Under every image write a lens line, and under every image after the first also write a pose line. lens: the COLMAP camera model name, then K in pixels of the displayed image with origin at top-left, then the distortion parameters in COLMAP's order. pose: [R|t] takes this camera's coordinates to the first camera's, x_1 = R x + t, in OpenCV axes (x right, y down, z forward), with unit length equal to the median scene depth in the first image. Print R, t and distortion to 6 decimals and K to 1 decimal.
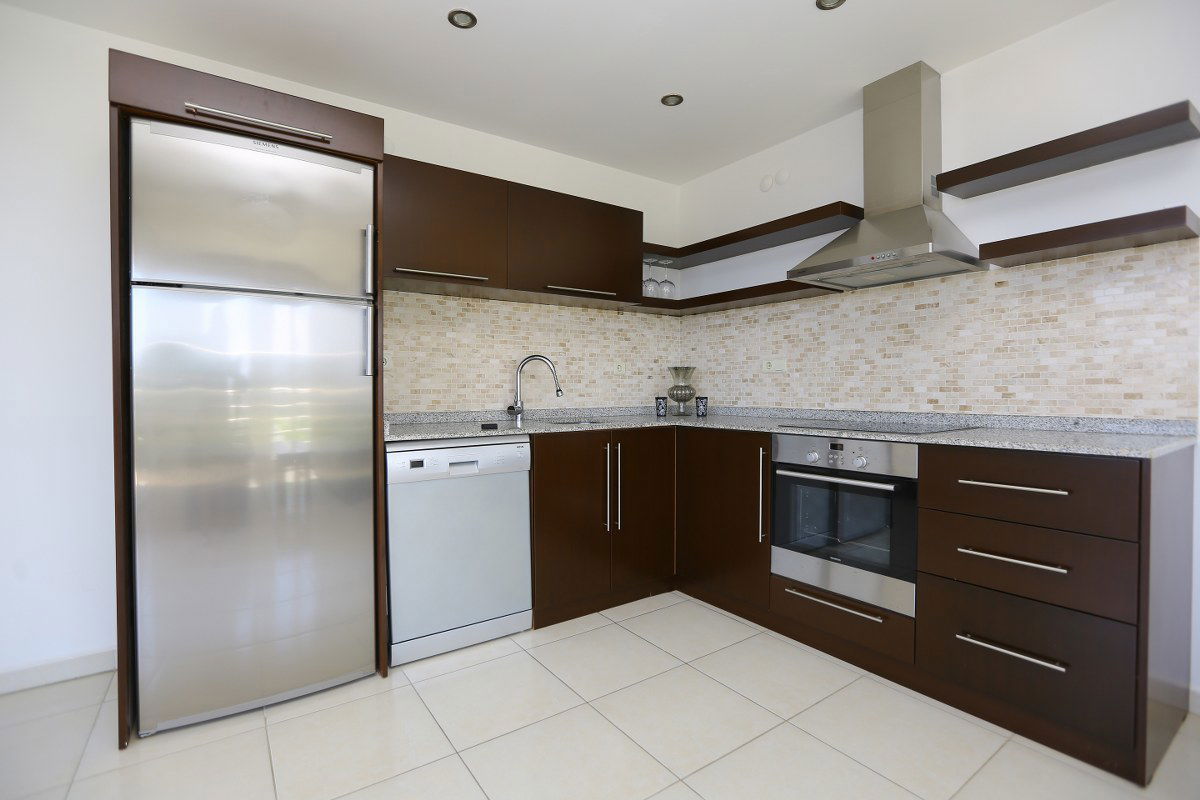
lens RADIAL K [[550.8, 0, 602.6], [0, 550.8, 394.3], [0, 0, 1]] dist [-0.043322, 0.013359]
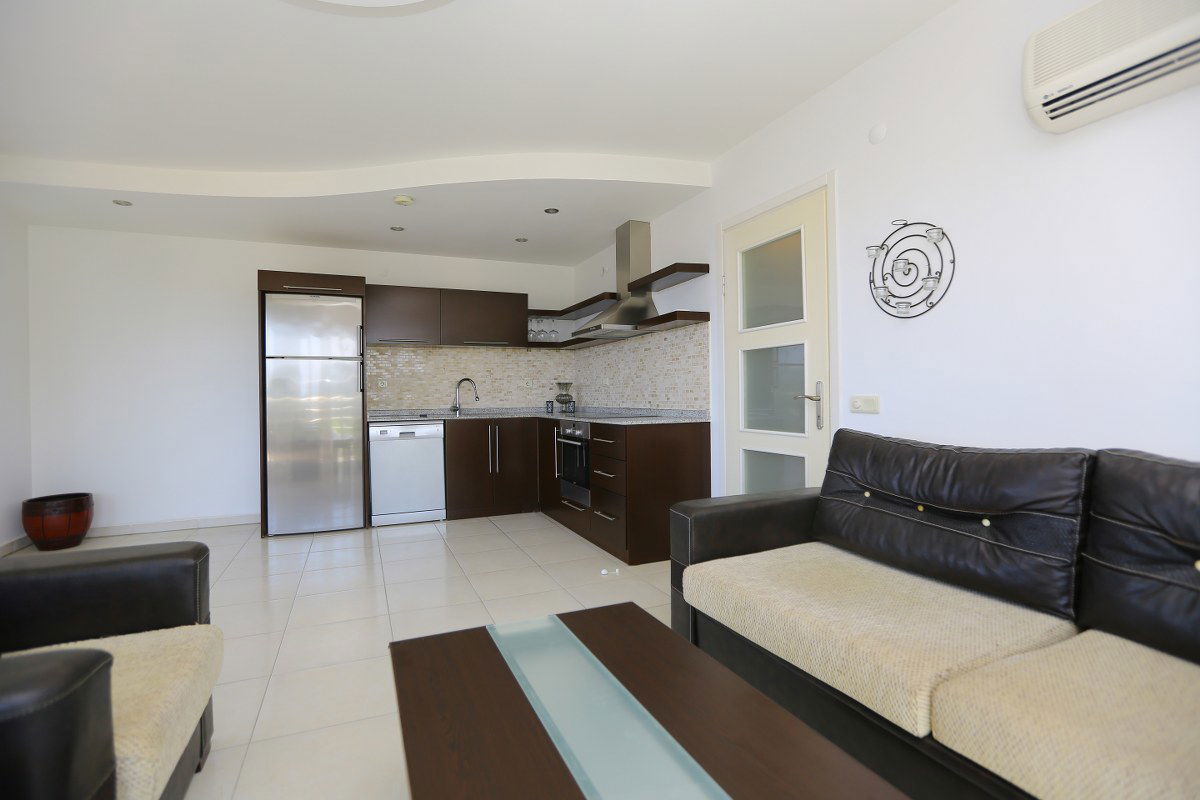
lens RADIAL K [[550.8, 0, 596.4], [0, 550.8, 392.9], [0, 0, 1]] dist [-0.043322, 0.013359]
pose [[0.979752, -0.008143, -0.200051, 0.776867], [0.005508, 0.999891, -0.013723, 0.005380], [0.200141, 0.012343, 0.979689, -0.800439]]
